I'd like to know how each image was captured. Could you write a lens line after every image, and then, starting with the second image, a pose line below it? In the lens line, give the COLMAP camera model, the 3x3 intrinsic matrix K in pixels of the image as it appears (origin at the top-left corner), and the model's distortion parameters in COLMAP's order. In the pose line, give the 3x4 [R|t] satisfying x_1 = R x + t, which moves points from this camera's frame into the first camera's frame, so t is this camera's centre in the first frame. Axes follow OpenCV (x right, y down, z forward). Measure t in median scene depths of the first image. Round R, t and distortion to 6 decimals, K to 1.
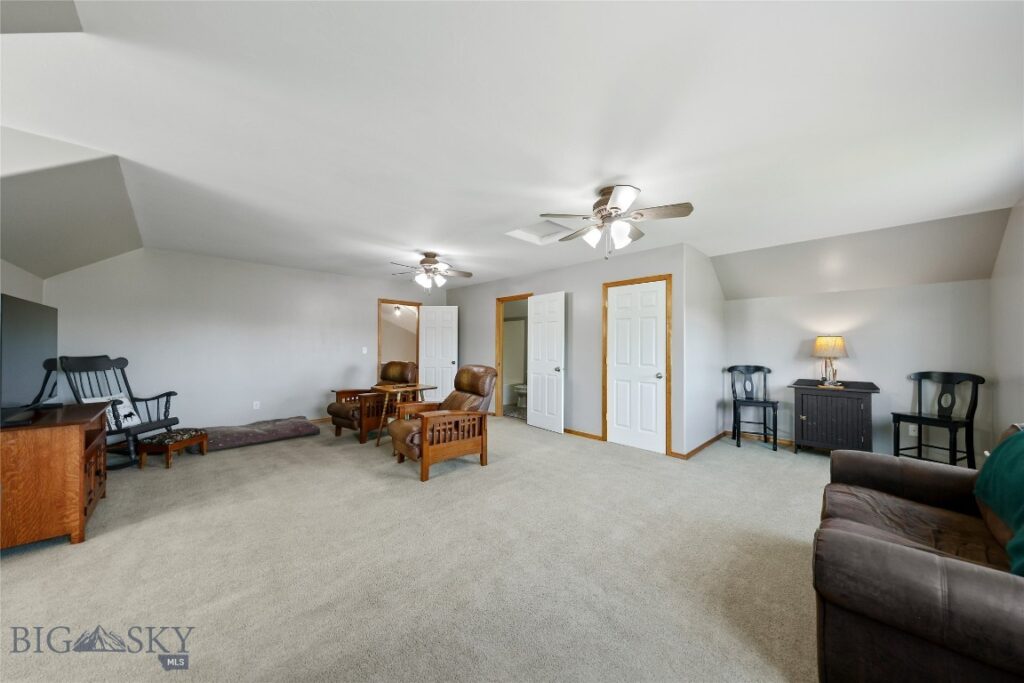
lens RADIAL K [[340.3, 0, 514.4], [0, 340.3, 348.2], [0, 0, 1]] dist [0.002250, 0.000040]
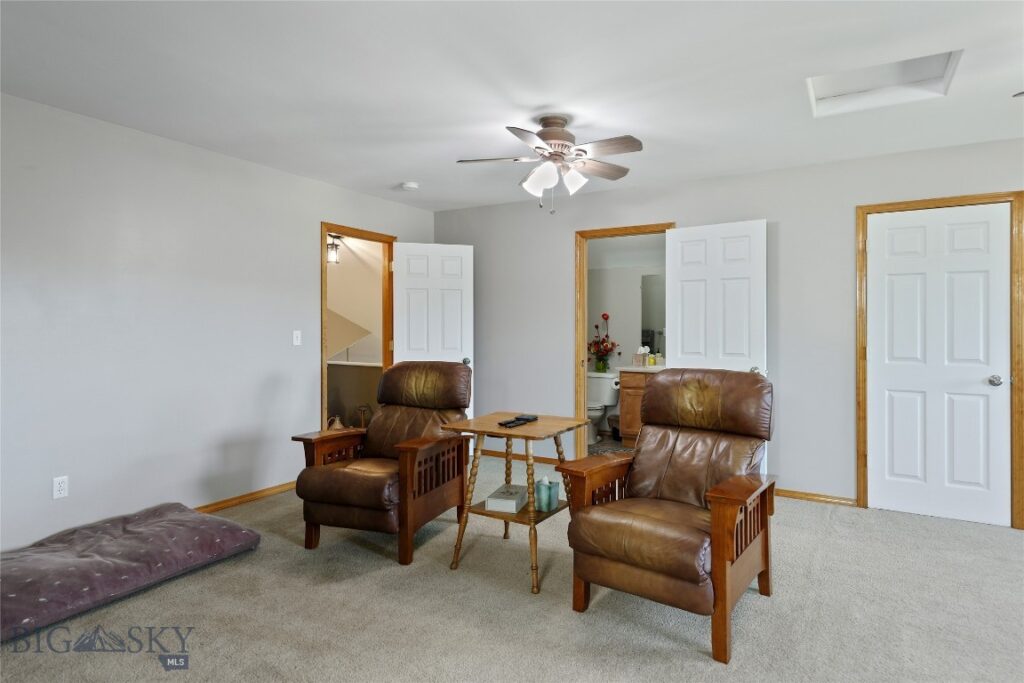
lens RADIAL K [[568.9, 0, 514.9], [0, 568.9, 333.7], [0, 0, 1]] dist [0.008077, -0.000377]
pose [[0.966139, -0.004905, 0.257977, -0.526820], [0.004784, 0.999988, 0.001098, 0.002360], [-0.257979, 0.000174, 0.966151, 0.322015]]
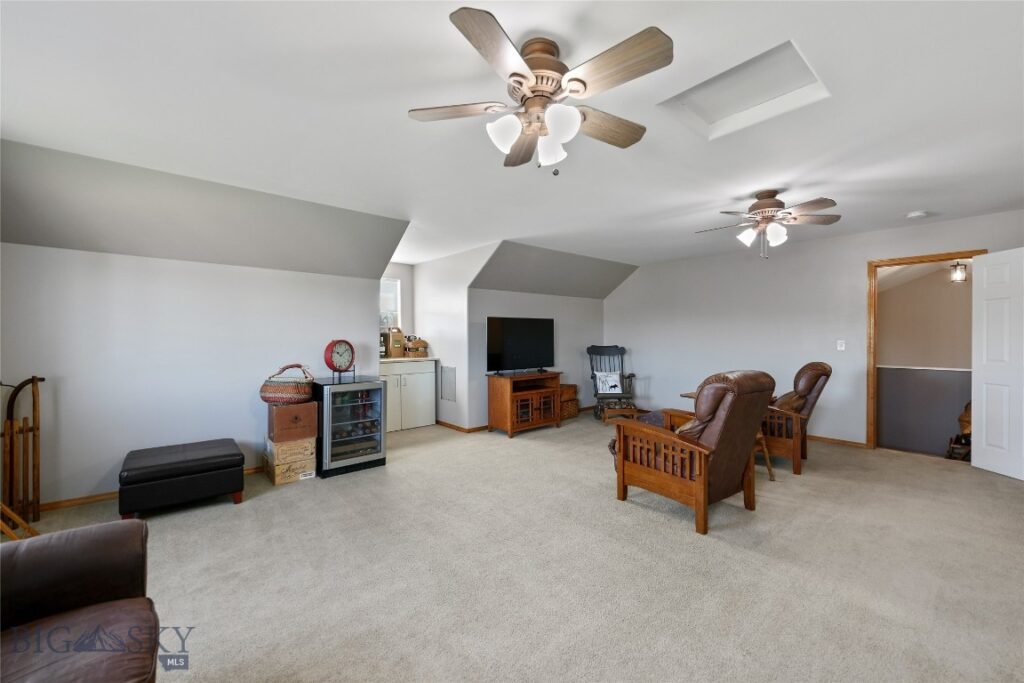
lens RADIAL K [[409.5, 0, 516.1], [0, 409.5, 339.7], [0, 0, 1]] dist [0.008707, -0.000057]
pose [[-0.071832, -0.000965, -0.997416, 0.590941], [0.000239, 0.999999, -0.000985, -0.003486], [0.997417, -0.000309, -0.071831, 0.629438]]
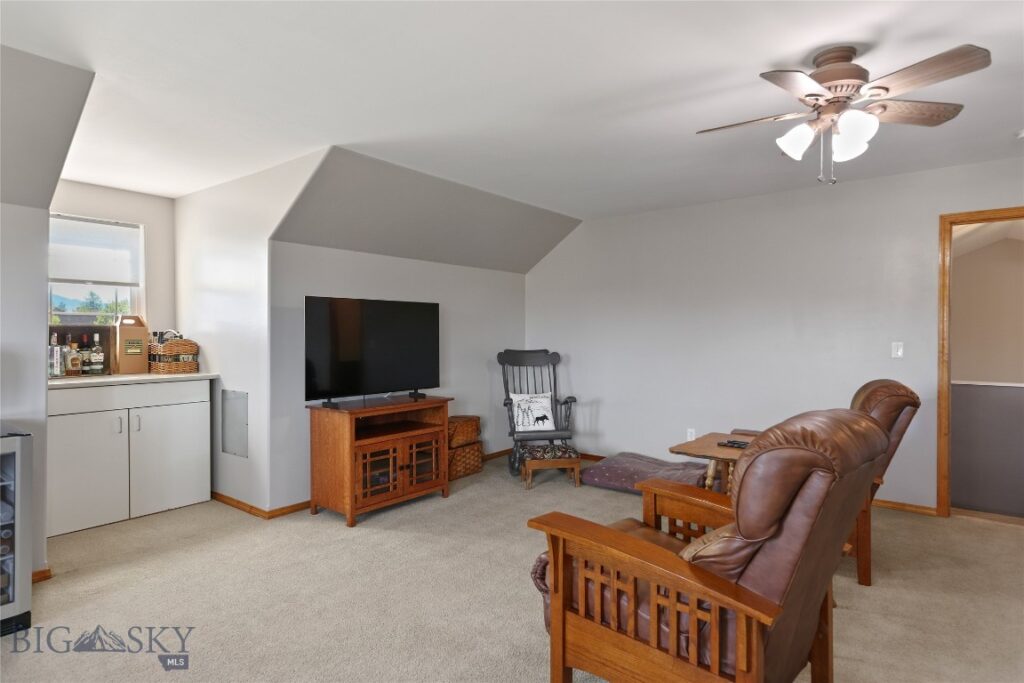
lens RADIAL K [[568.9, 0, 511.6], [0, 568.9, 341.9], [0, 0, 1]] dist [0.008077, -0.000377]
pose [[0.111330, 0.004344, -0.993774, 0.277853], [-0.001210, 0.999990, 0.004235, -0.005592], [0.993783, 0.000731, 0.111335, 0.677925]]
